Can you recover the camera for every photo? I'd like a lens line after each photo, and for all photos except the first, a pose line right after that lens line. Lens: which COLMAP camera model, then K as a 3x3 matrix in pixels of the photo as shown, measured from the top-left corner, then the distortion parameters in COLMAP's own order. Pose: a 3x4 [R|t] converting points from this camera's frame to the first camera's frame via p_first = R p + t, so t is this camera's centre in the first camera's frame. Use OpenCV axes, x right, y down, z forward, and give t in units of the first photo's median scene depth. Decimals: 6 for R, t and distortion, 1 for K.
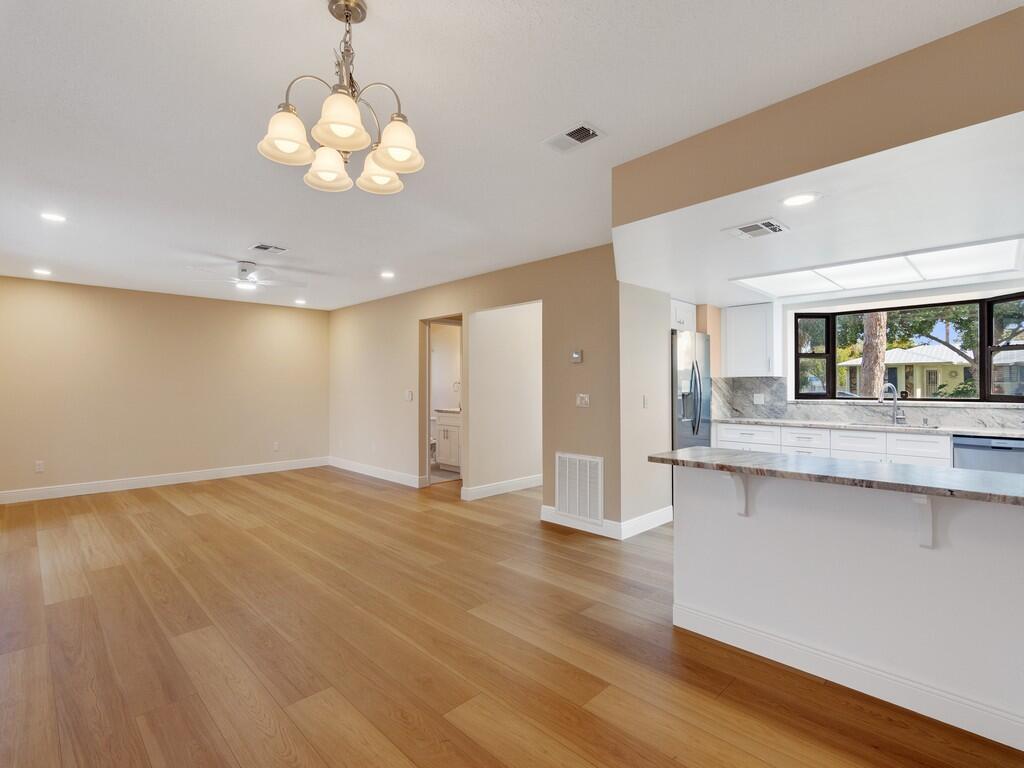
lens RADIAL K [[491.3, 0, 512.0], [0, 491.3, 384.0], [0, 0, 1]] dist [0.000651, 0.001096]
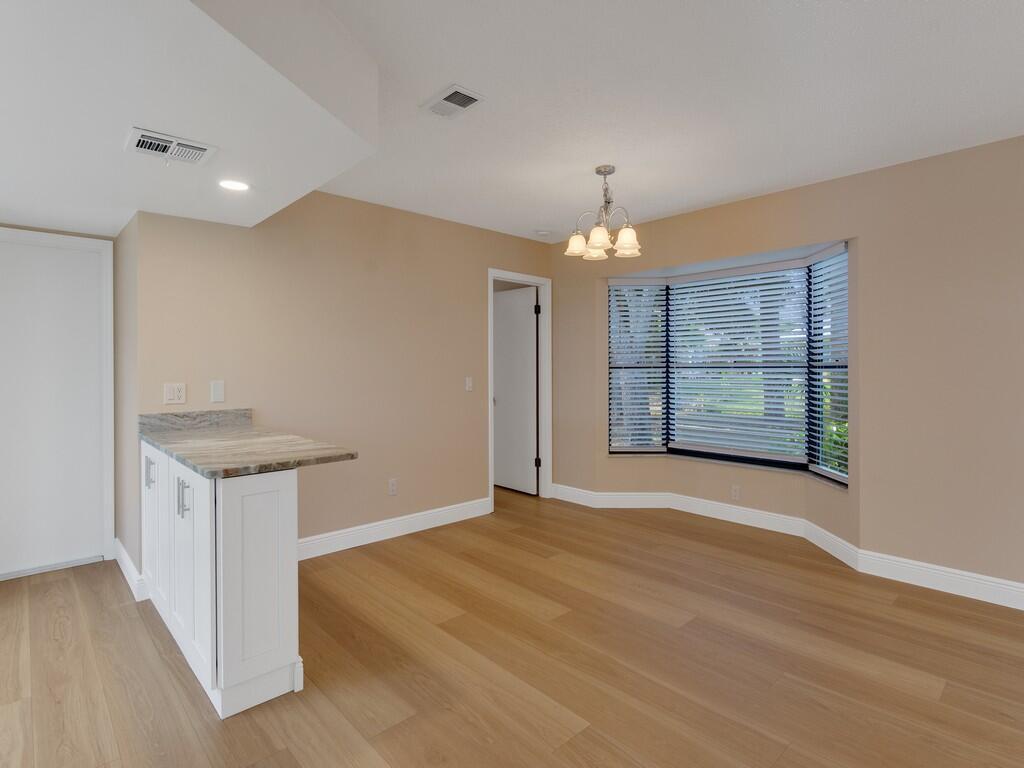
lens RADIAL K [[530.0, 0, 504.6], [0, 530.0, 364.4], [0, 0, 1]] dist [-0.011535, 0.001143]
pose [[-0.998958, 0.005016, 0.045369, -0.009884], [0.004859, 0.999982, -0.003555, 0.001578], [-0.045386, -0.003331, -0.998964, 0.996711]]
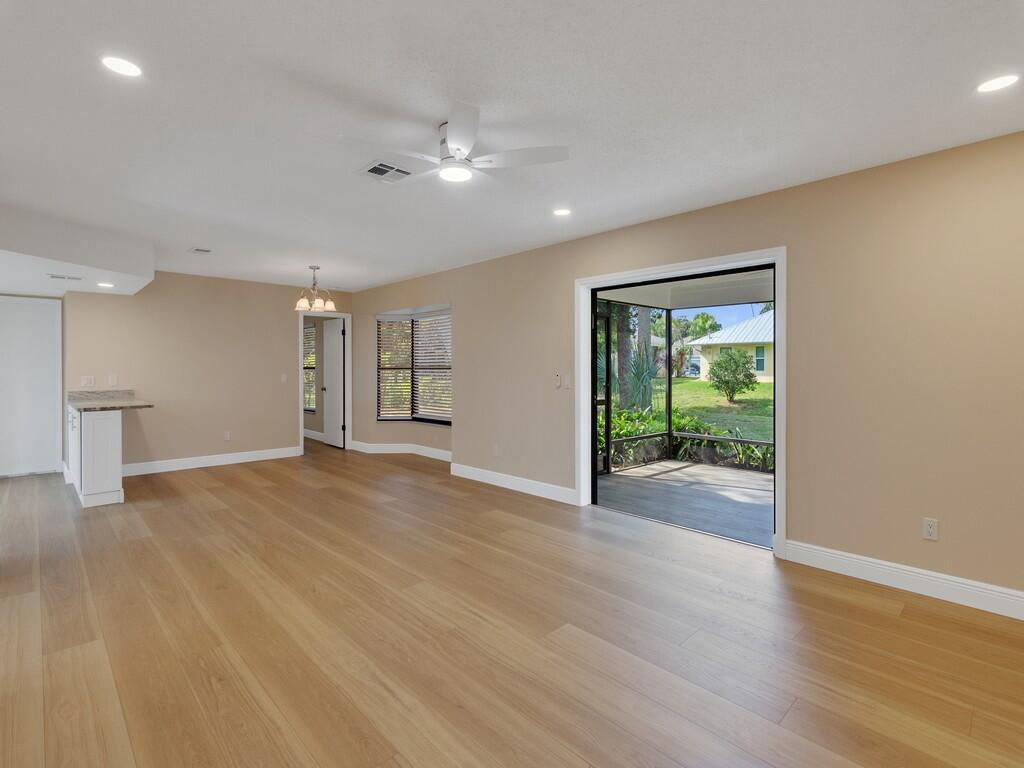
lens RADIAL K [[497.5, 0, 506.8], [0, 497.5, 366.0], [0, 0, 1]] dist [-0.001969, -0.001477]
pose [[-0.999580, 0.003801, 0.028718, -0.618645], [0.003699, 0.999987, -0.003590, 0.003938], [-0.028731, -0.003482, -0.999581, 1.537114]]
